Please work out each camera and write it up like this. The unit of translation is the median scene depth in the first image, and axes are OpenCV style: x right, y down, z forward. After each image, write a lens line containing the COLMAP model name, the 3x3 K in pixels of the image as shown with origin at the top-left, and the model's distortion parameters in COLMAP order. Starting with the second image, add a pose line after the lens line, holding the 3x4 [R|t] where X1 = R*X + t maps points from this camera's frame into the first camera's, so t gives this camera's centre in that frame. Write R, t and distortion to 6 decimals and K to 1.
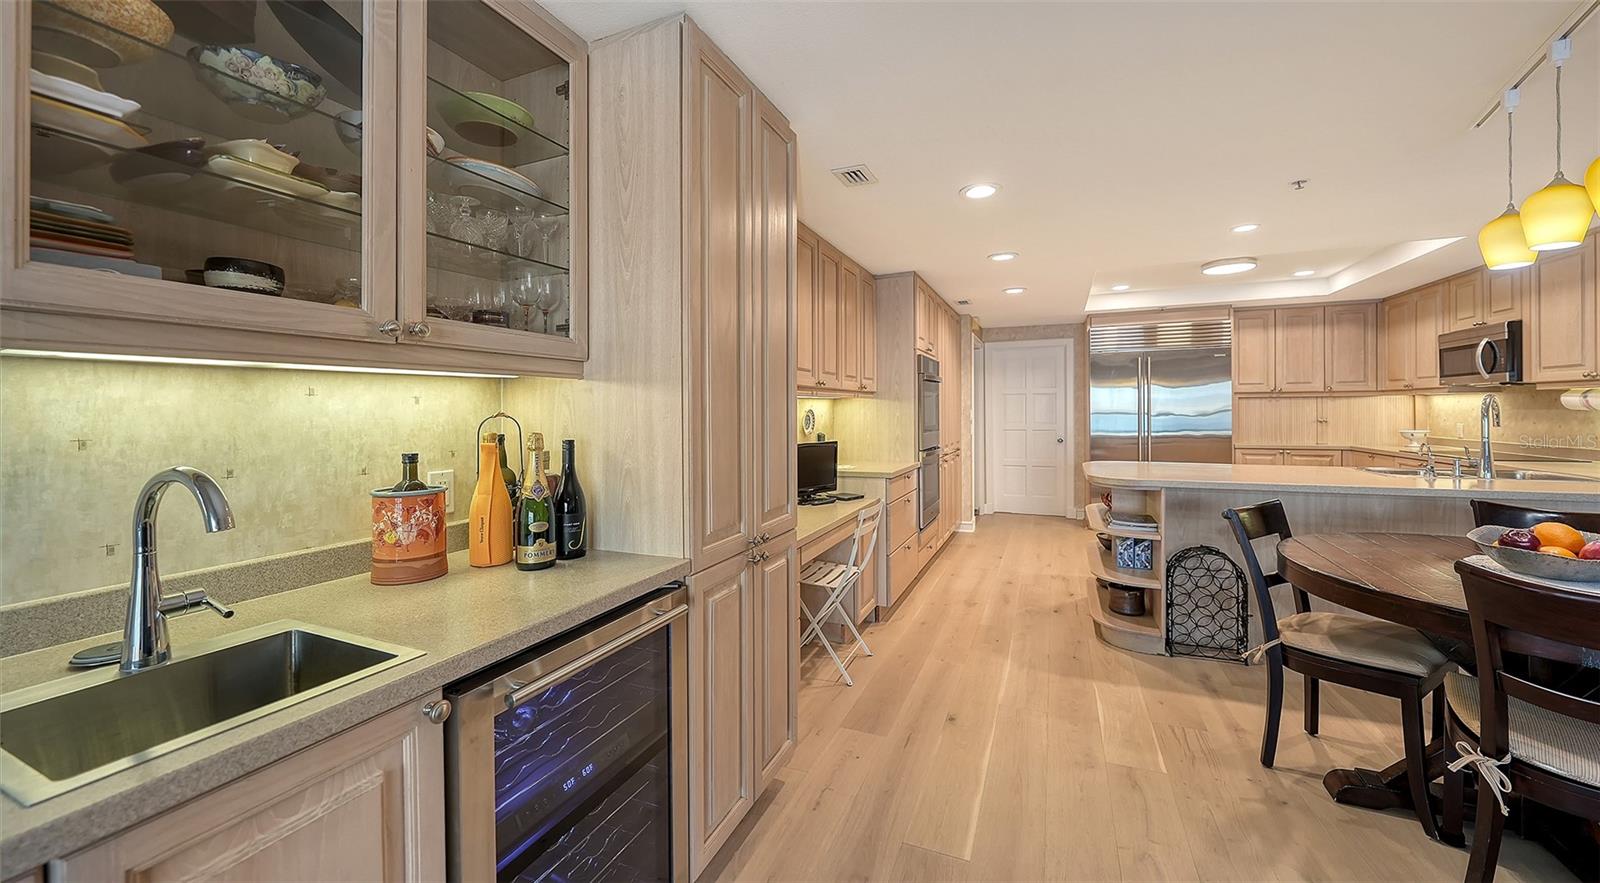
lens RADIAL K [[596.6, 0, 791.8], [0, 596.6, 419.6], [0, 0, 1]] dist [-0.007086, -0.000004]
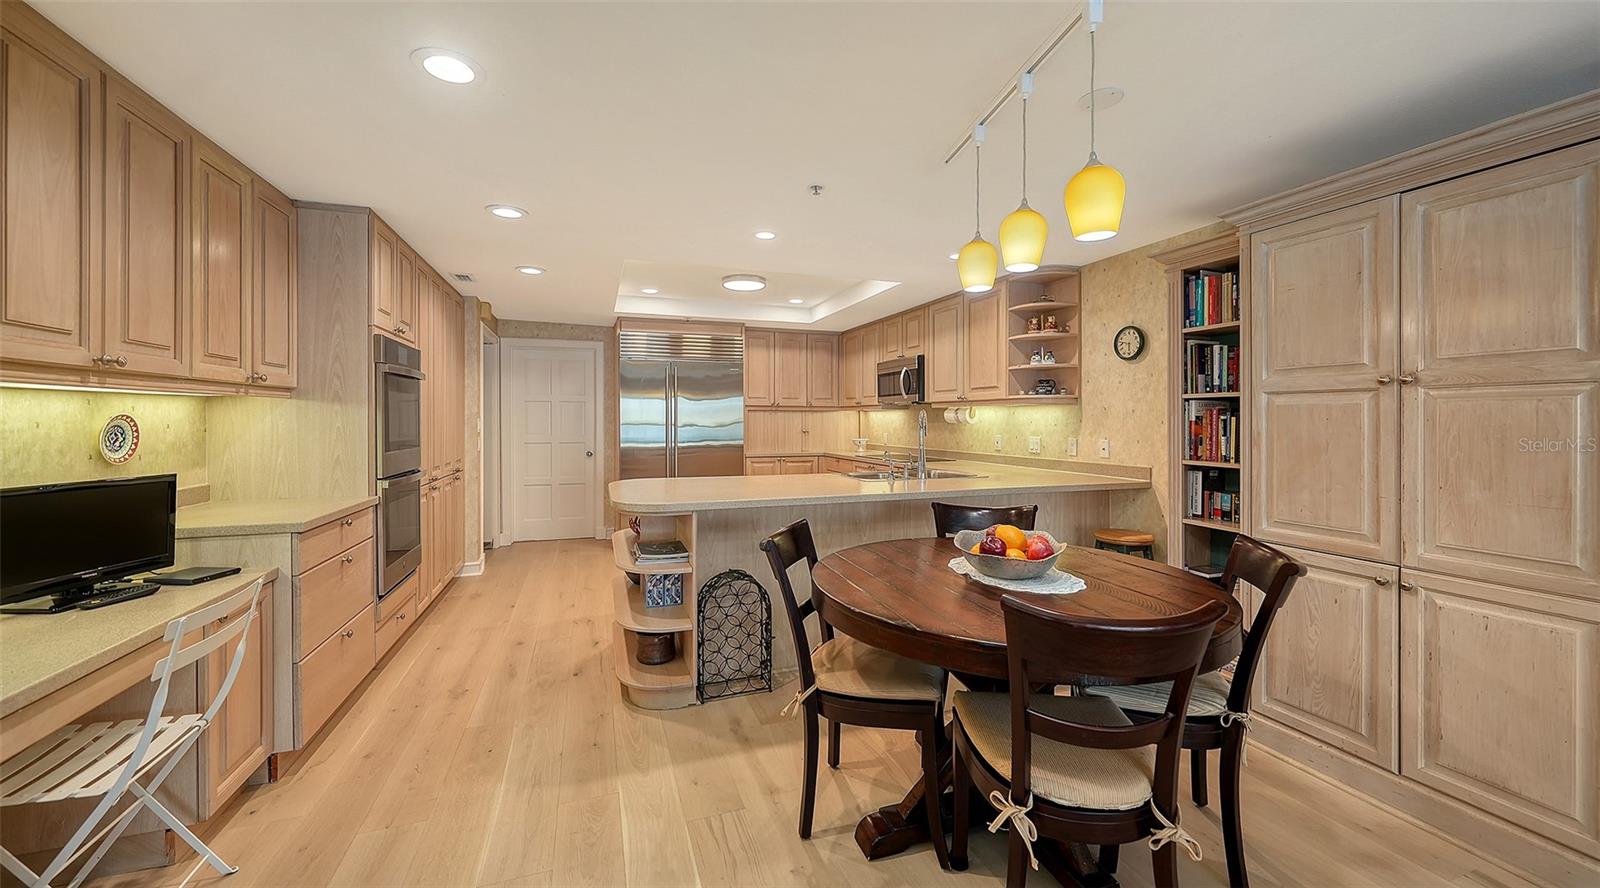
lens RADIAL K [[596.6, 0, 790.0], [0, 596.6, 417.6], [0, 0, 1]] dist [-0.007086, -0.000004]
pose [[0.740918, 0.011714, 0.671494, 0.127062], [0.002911, 0.999782, -0.020653, -0.001732], [-0.671590, 0.017257, 0.740722, 0.231154]]
